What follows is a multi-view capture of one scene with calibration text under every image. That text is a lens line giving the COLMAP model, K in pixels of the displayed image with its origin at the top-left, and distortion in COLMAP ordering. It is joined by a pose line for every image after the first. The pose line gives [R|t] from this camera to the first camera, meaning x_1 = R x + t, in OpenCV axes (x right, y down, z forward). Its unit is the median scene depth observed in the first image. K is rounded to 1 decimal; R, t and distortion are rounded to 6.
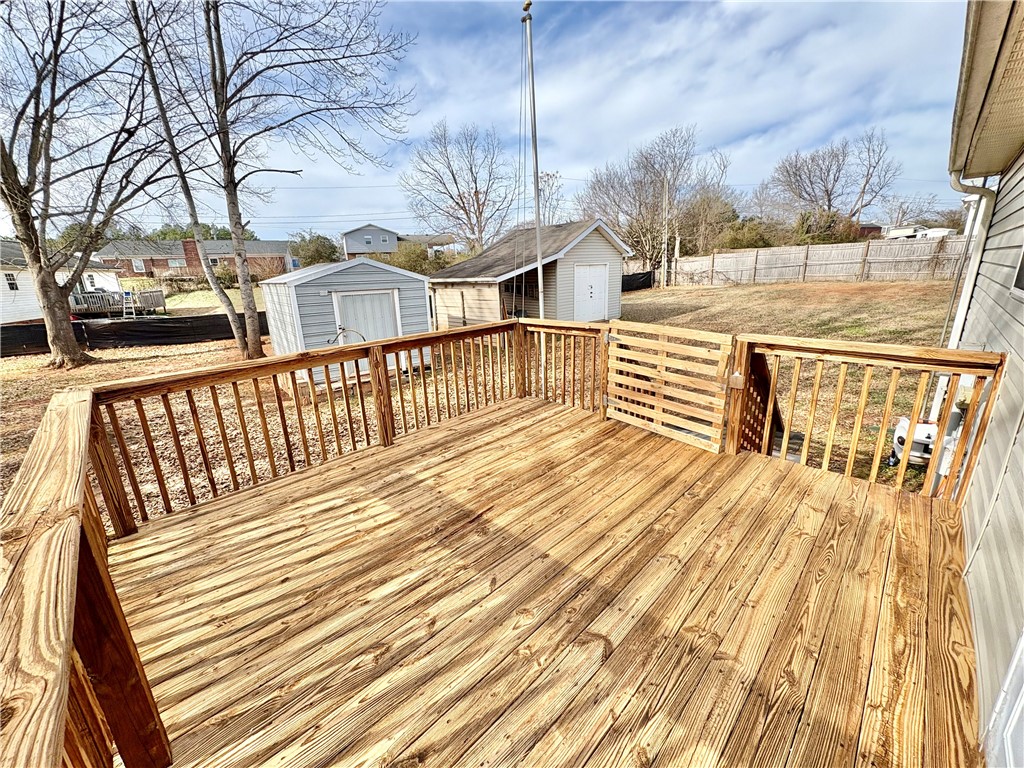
lens RADIAL K [[408.8, 0, 510.6], [0, 408.8, 386.7], [0, 0, 1]] dist [0.000433, 0.000240]
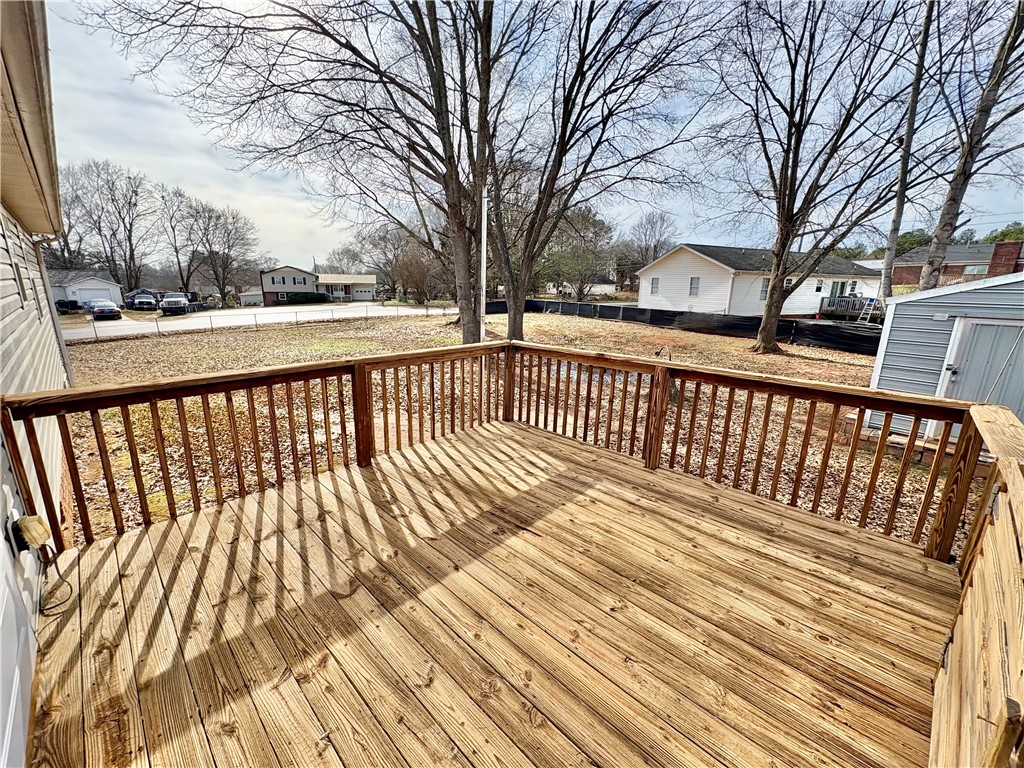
lens RADIAL K [[408.8, 0, 508.9], [0, 408.8, 382.0], [0, 0, 1]] dist [0.000433, 0.000240]
pose [[0.021694, 0.265270, -0.963930, 0.725985], [-0.287869, 0.924982, 0.248073, -0.240084], [0.957424, 0.272104, 0.096429, 0.679905]]
